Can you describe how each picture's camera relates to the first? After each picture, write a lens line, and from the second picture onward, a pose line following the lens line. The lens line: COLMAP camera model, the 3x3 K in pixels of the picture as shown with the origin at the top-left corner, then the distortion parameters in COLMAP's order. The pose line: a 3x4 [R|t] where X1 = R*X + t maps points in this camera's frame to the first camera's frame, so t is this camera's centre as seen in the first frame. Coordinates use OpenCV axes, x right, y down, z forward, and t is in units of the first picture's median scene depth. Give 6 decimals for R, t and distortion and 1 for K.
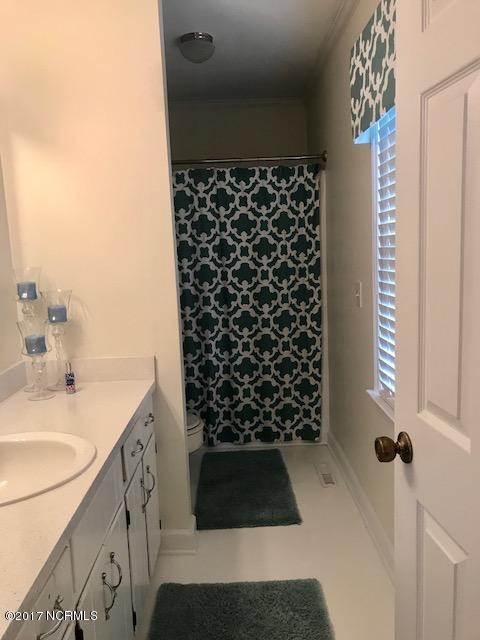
lens RADIAL K [[527.0, 0, 240.0], [0, 527.0, 320.0], [0, 0, 1]] dist [0.049761, -0.081447]
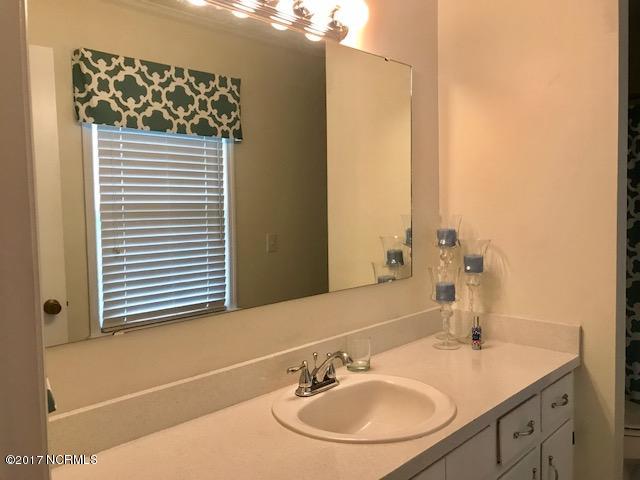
lens RADIAL K [[527.0, 0, 320.0], [0, 527.0, 240.0], [0, 0, 1]] dist [0.049761, -0.081447]
pose [[0.714659, 0.070714, -0.695889, 0.121283], [-0.109847, 0.993878, -0.011815, -0.012033], [0.690794, 0.084885, 0.718052, 0.120085]]
